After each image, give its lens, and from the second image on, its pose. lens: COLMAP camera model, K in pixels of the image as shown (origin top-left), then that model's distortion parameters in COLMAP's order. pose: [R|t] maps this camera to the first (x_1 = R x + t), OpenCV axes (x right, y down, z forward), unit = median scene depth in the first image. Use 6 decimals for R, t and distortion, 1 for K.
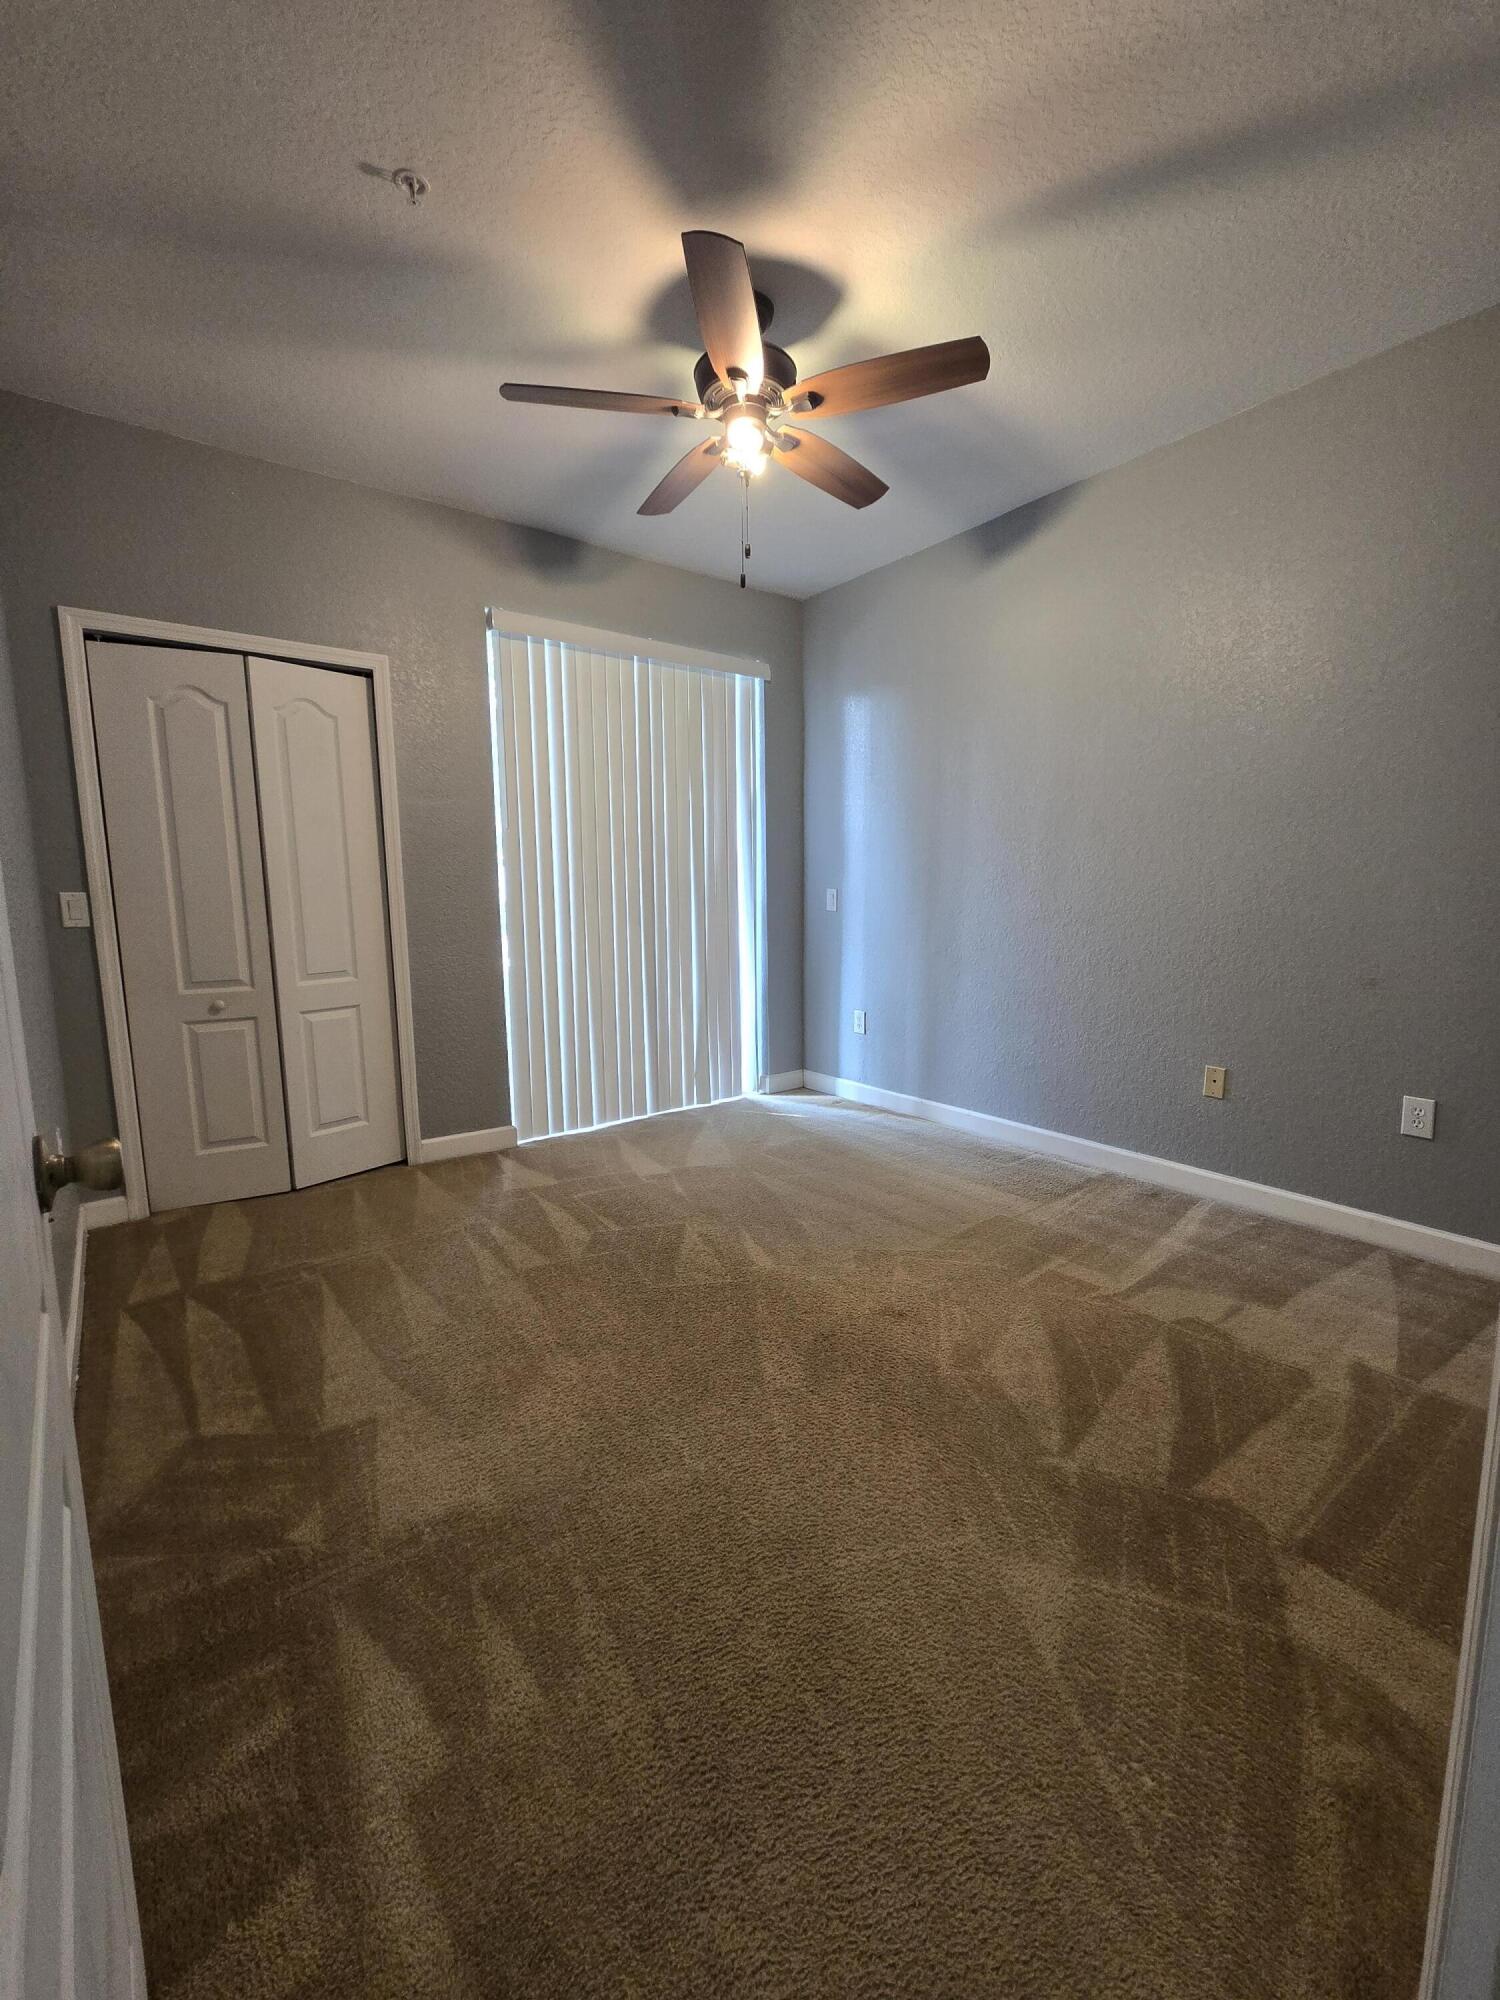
lens RADIAL K [[816.3, 0, 746.5], [0, 816.3, 1000.9], [0, 0, 1]] dist [0.004064, -0.002161]
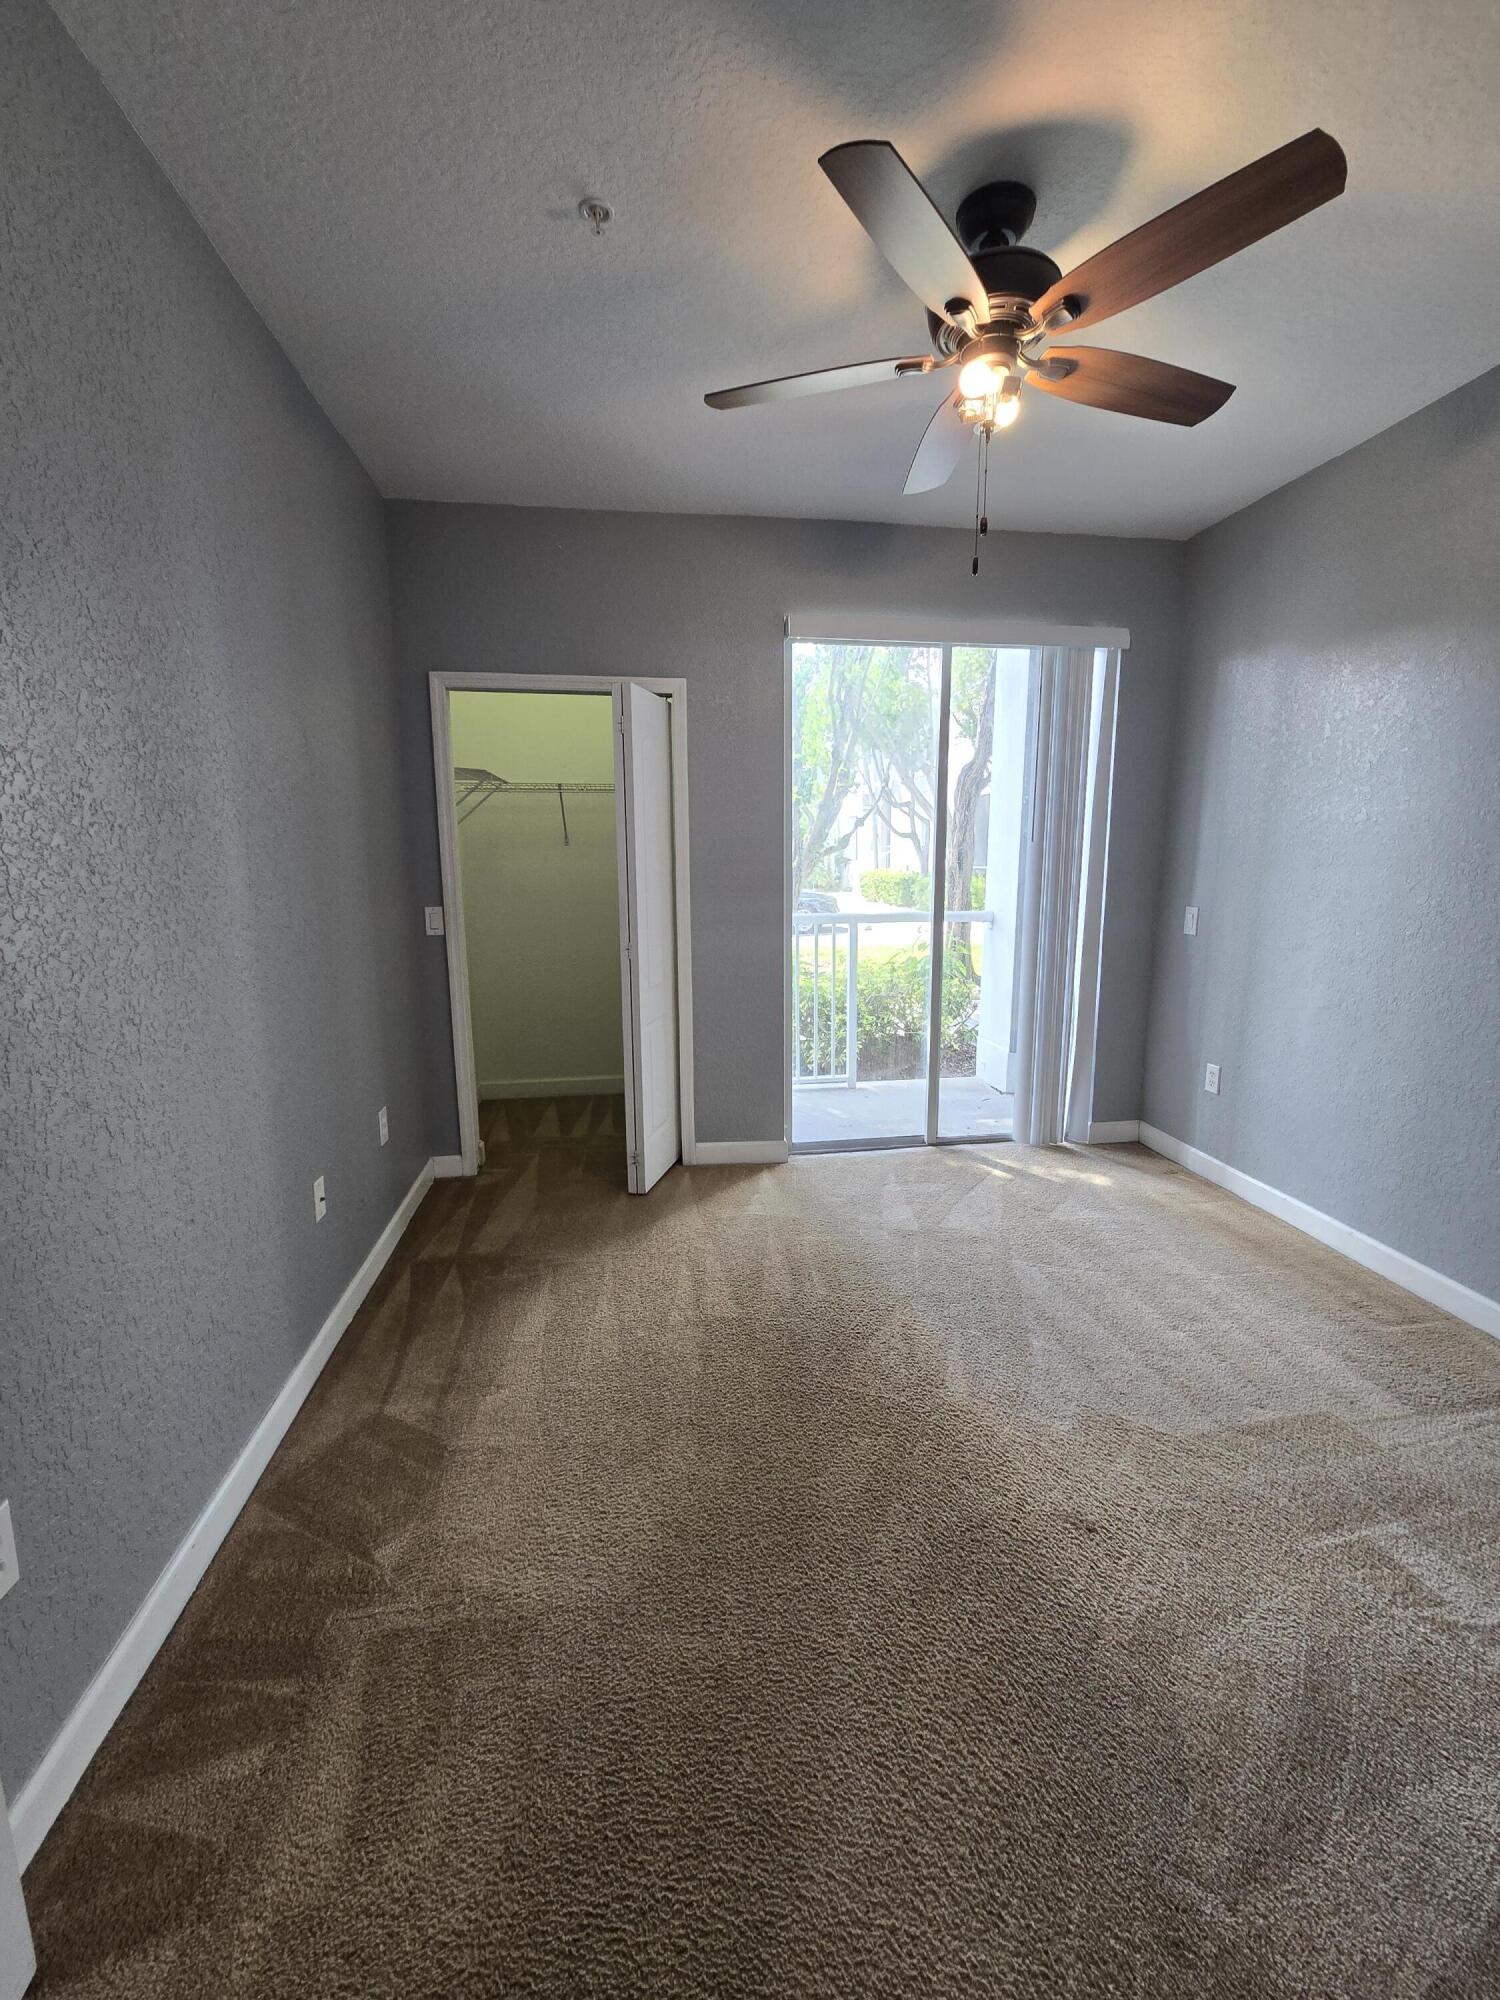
lens RADIAL K [[816.3, 0, 756.4], [0, 816.3, 995.4], [0, 0, 1]] dist [0.004064, -0.002161]
pose [[0.874142, 0.091006, -0.477068, 0.220001], [-0.071766, 0.995708, 0.058444, -0.122819], [0.480339, -0.016851, 0.876921, 0.183223]]
